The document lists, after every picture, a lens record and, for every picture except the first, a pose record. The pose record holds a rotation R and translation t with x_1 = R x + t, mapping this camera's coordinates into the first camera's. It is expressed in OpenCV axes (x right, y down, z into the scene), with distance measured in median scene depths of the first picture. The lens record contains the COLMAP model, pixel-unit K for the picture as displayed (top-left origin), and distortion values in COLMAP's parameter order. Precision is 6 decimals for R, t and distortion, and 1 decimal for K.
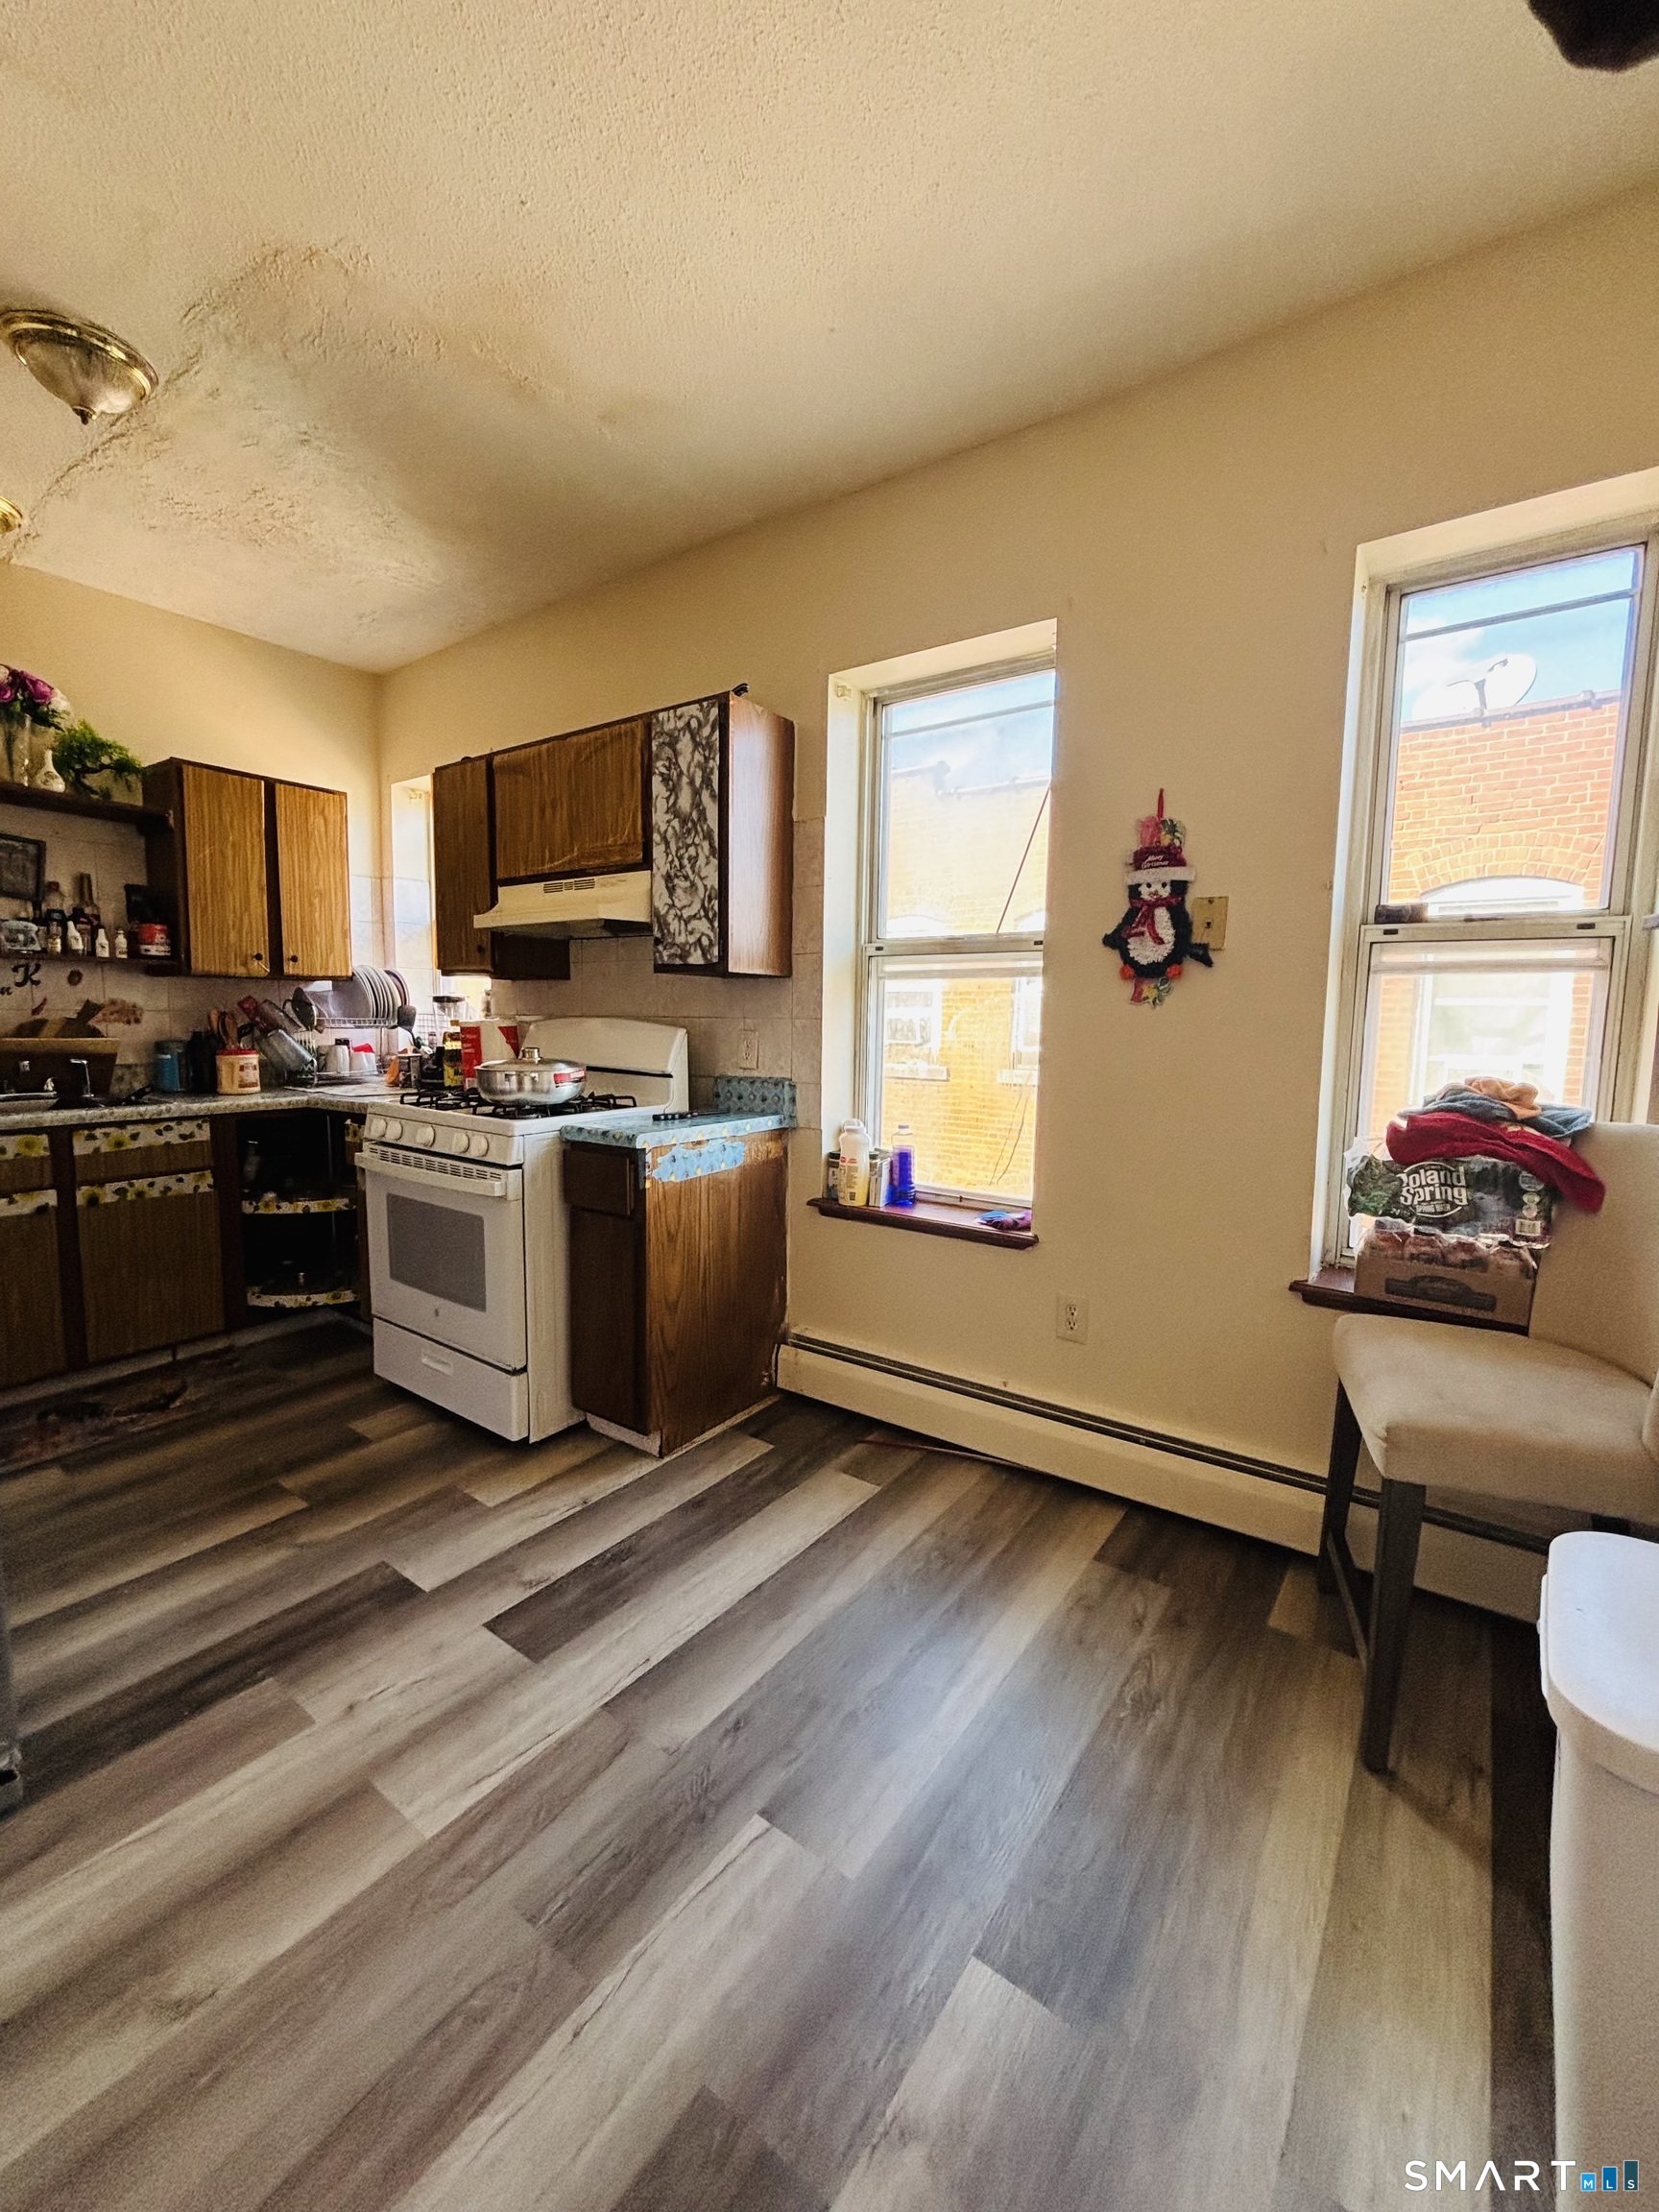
lens RADIAL K [[893.9, 0, 829.2], [0, 893.9, 1094.5], [0, 0, 1]] dist [-0.001465, -0.000010]
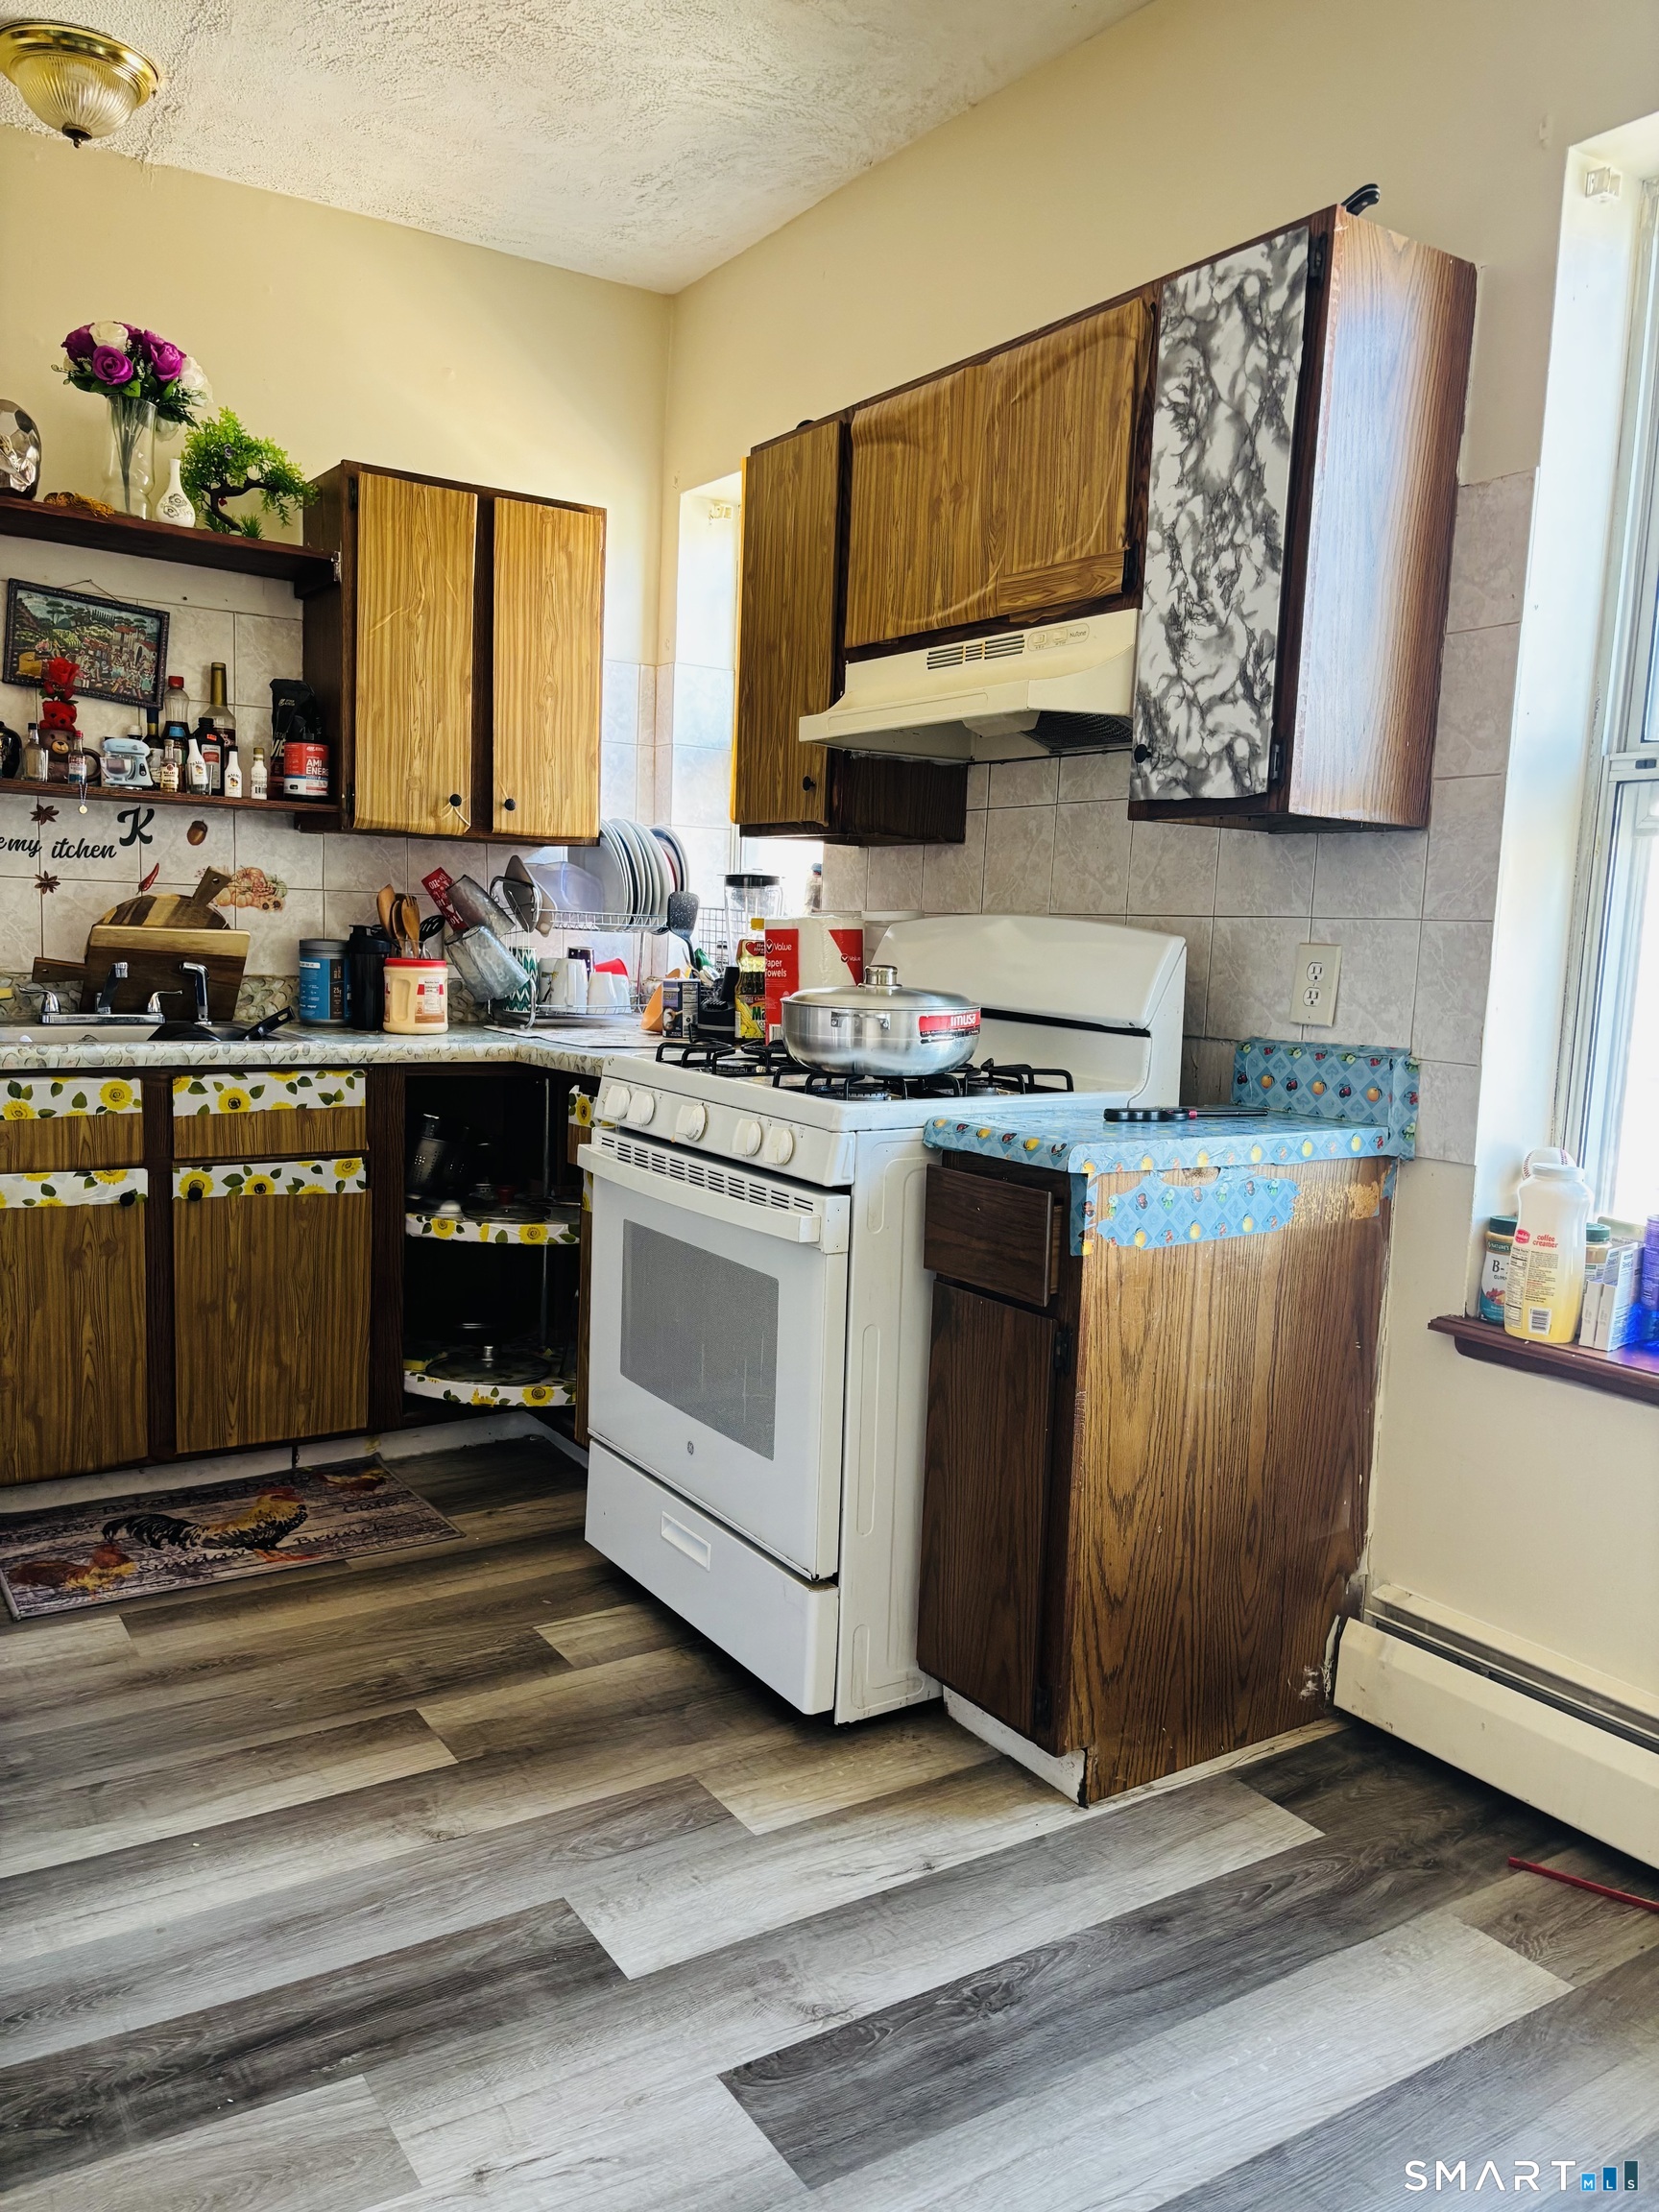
lens RADIAL K [[1658.5, 0, 829.5], [0, 1658.5, 1106.0], [0, 0, 1]] dist [0.129505, -0.159207]
pose [[0.934181, 0.063881, -0.351034, -0.015430], [-0.060576, 0.997955, 0.020401, 0.010577], [0.351619, 0.002206, 0.936141, 0.075012]]
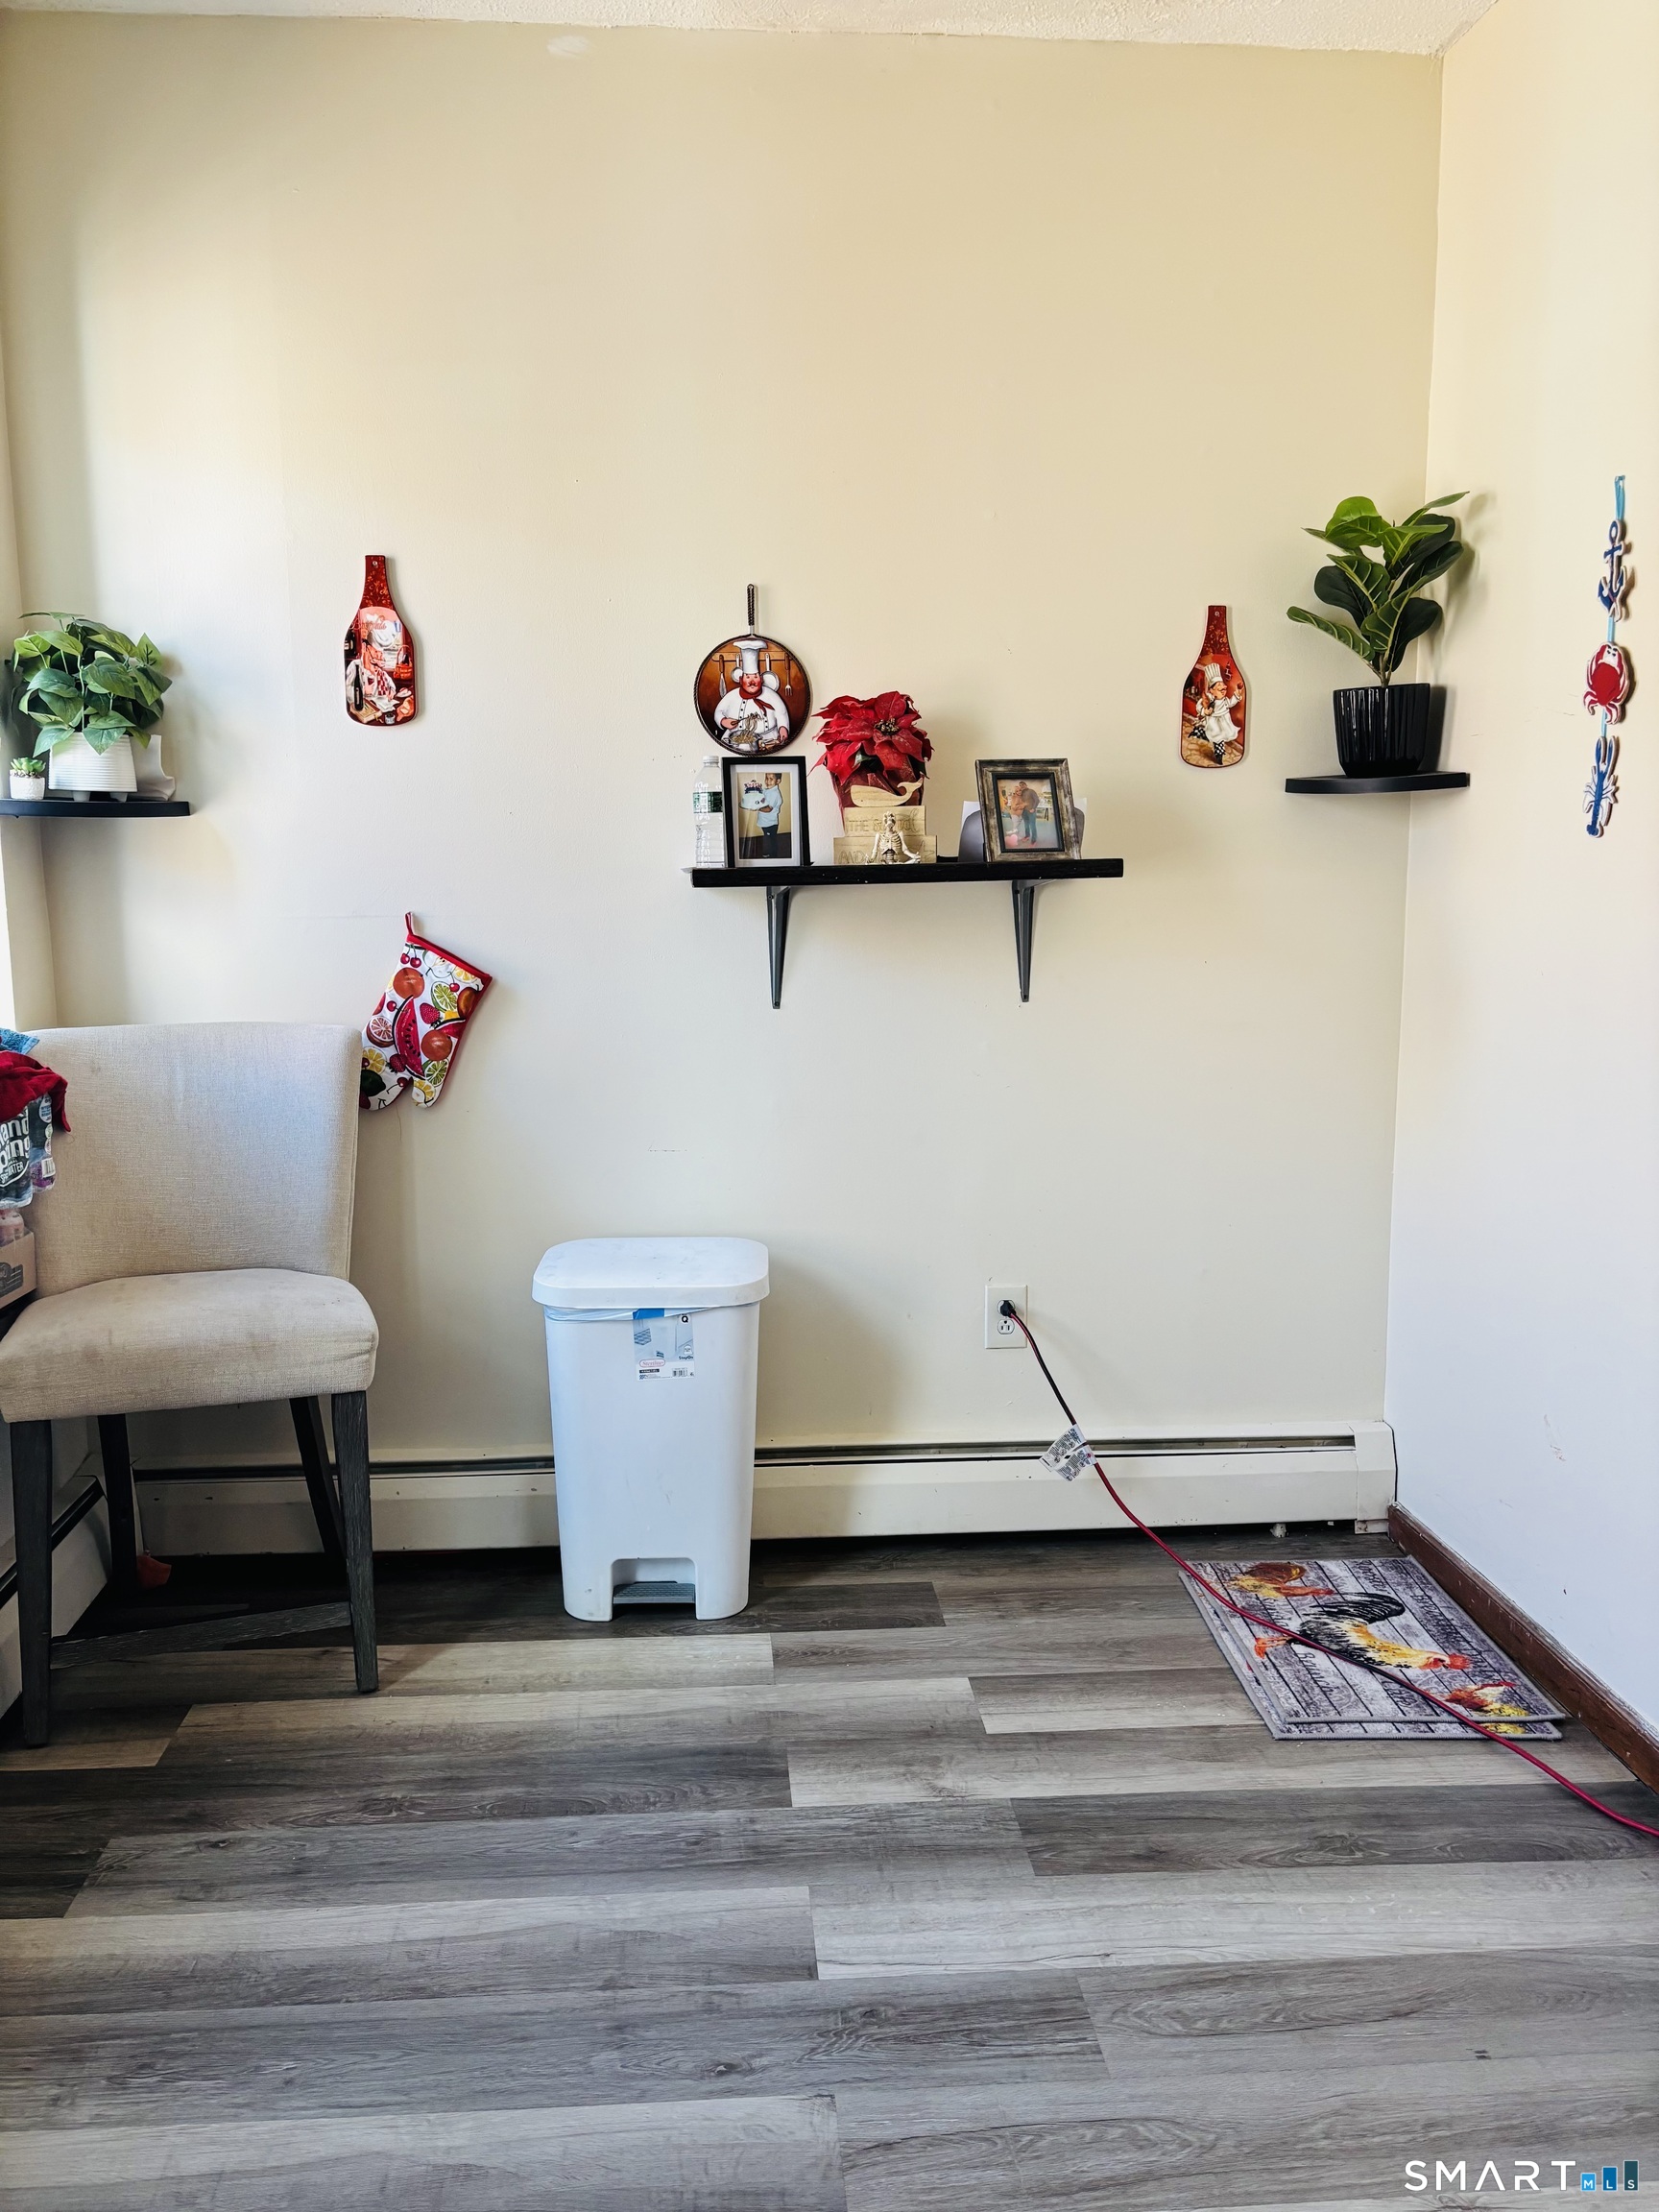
lens RADIAL K [[1658.5, 0, 829.5], [0, 1658.5, 1106.0], [0, 0, 1]] dist [0.129505, -0.159207]
pose [[-0.658075, -0.111447, 0.744659, -0.584917], [0.062156, 0.977569, 0.201234, -0.121941], [-0.750382, 0.178712, -0.636387, 0.955037]]
